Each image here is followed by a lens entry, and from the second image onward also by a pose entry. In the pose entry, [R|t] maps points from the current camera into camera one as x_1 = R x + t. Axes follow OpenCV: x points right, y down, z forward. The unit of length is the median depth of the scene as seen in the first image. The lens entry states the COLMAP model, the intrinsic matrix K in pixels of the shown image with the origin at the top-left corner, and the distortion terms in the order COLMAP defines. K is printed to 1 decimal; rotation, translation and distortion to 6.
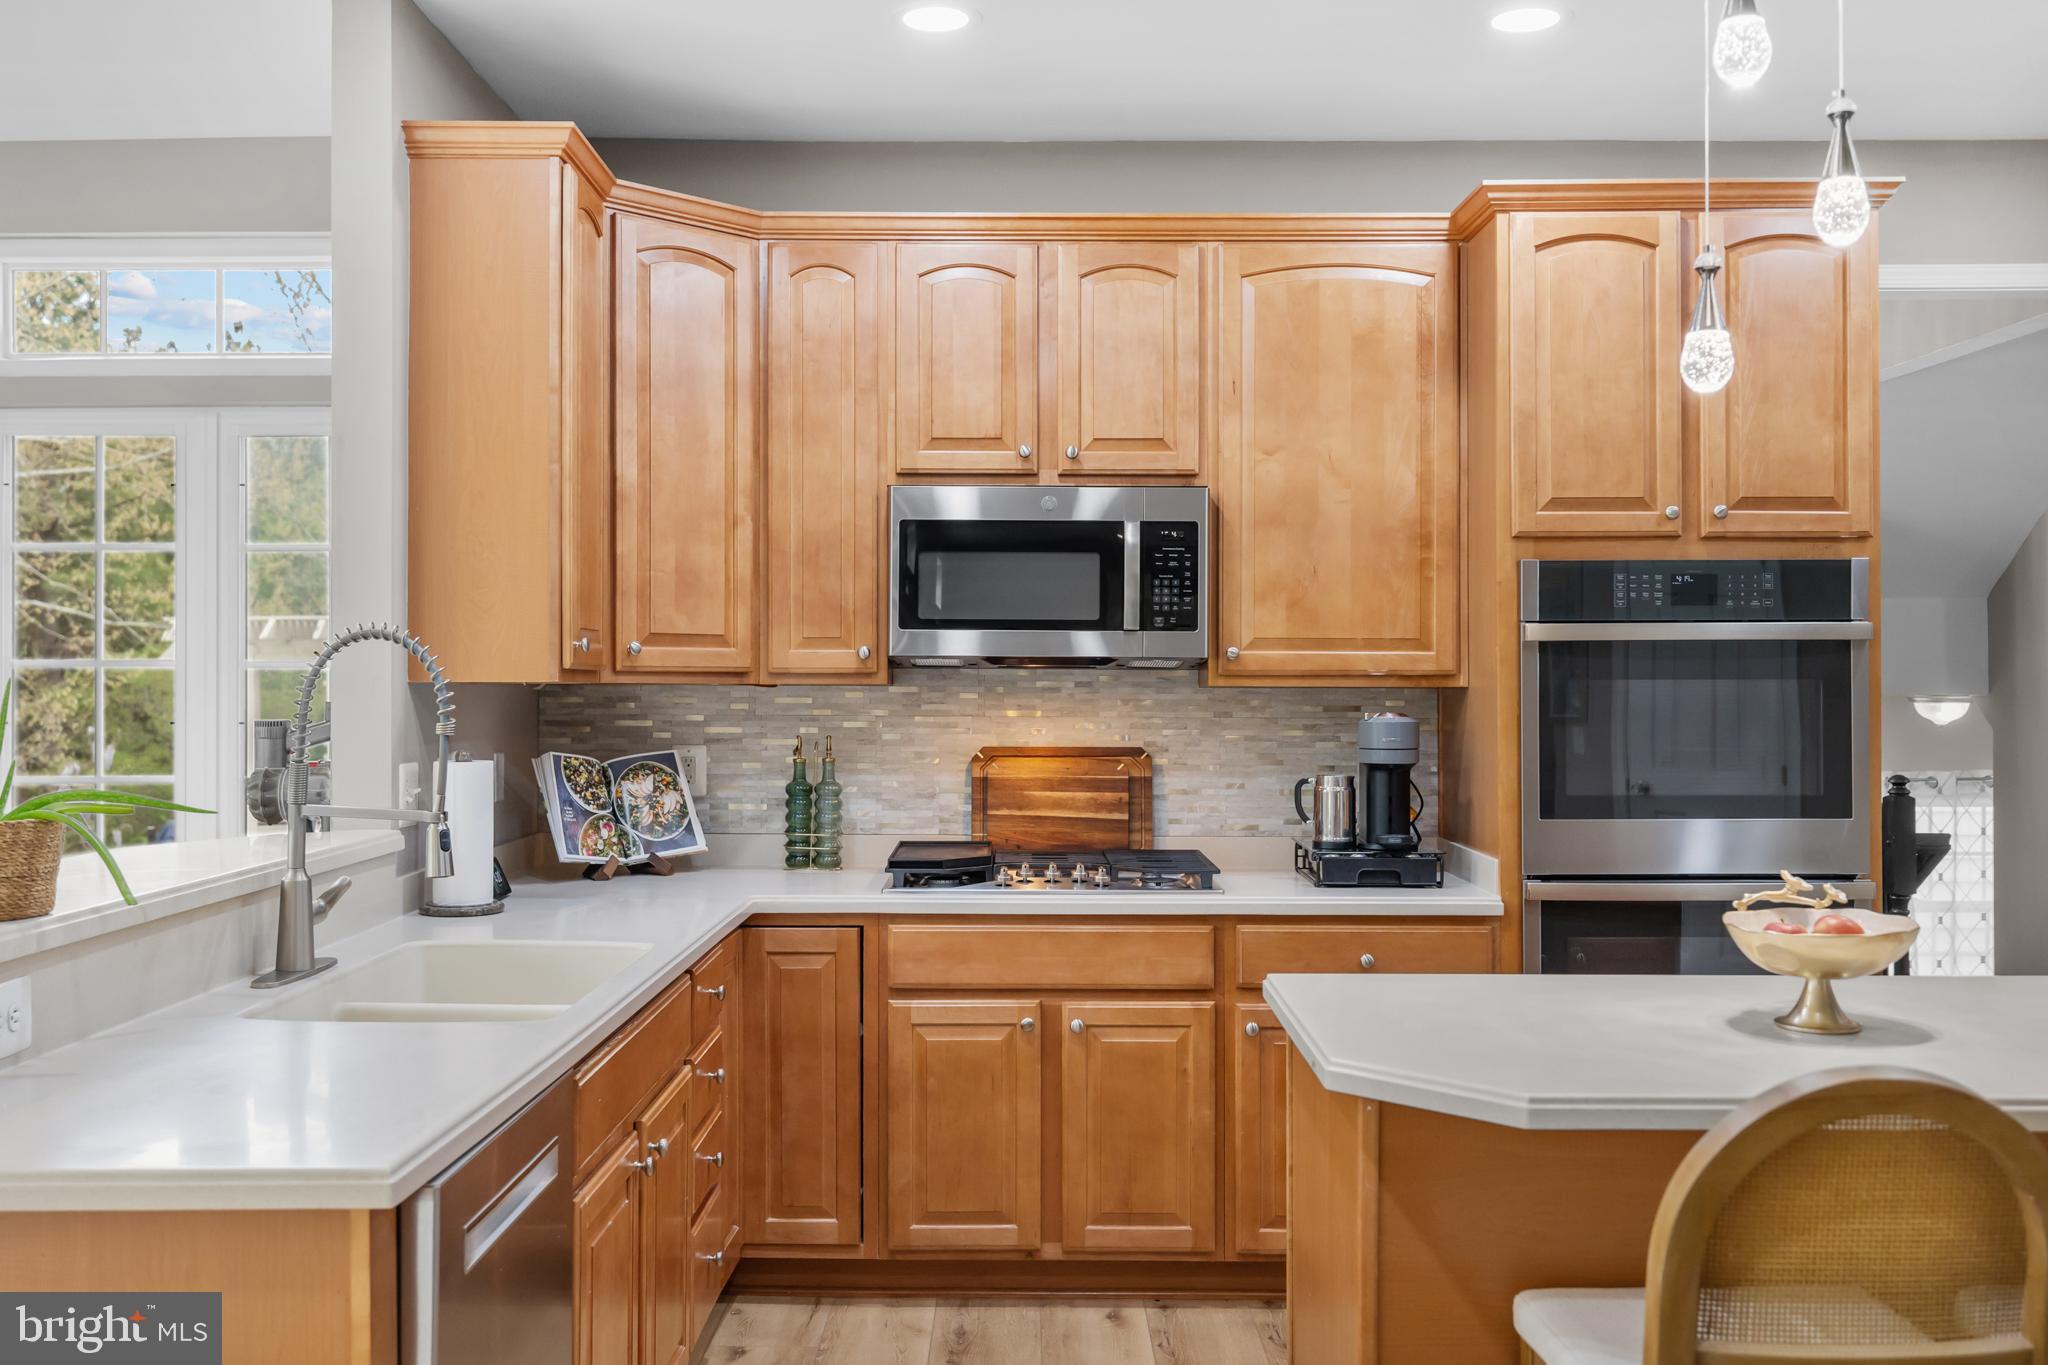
lens RADIAL K [[1895.2, 0, 1050.7], [0, 1895.2, 669.3], [0, 0, 1]] dist [-0.000786, 0.002110]
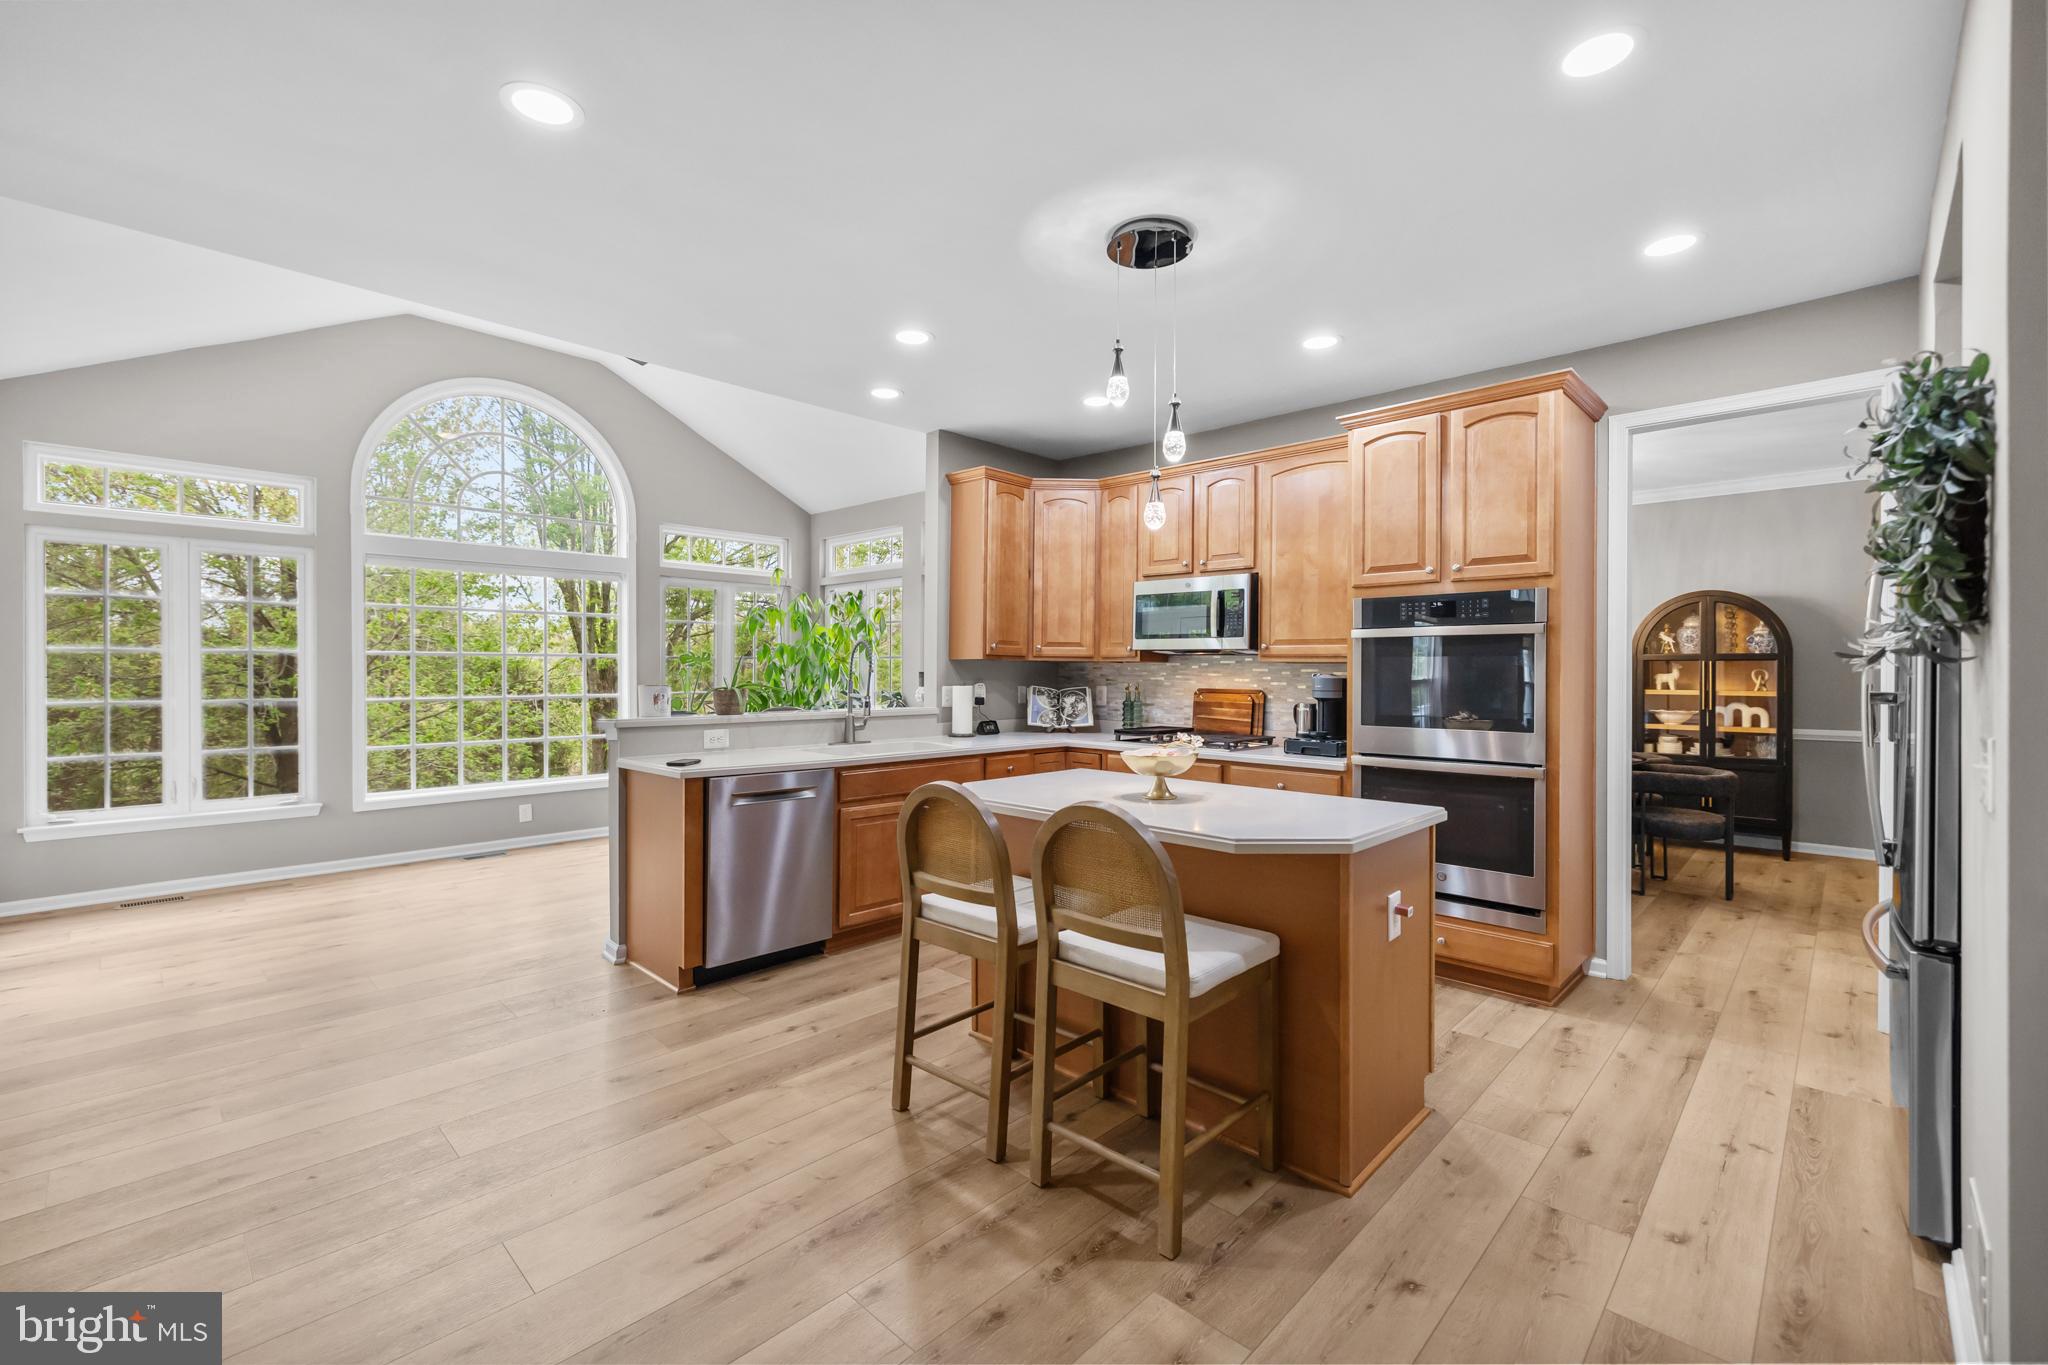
lens RADIAL K [[895.2, 0, 1026.1], [0, 895.2, 672.6], [0, 0, 1]] dist [0.001175, 0.000207]
pose [[0.713936, 0.005433, -0.700190, 0.638521], [-0.002680, 0.999984, 0.005026, 0.017493], [0.700206, -0.001712, 0.713939, 0.056292]]
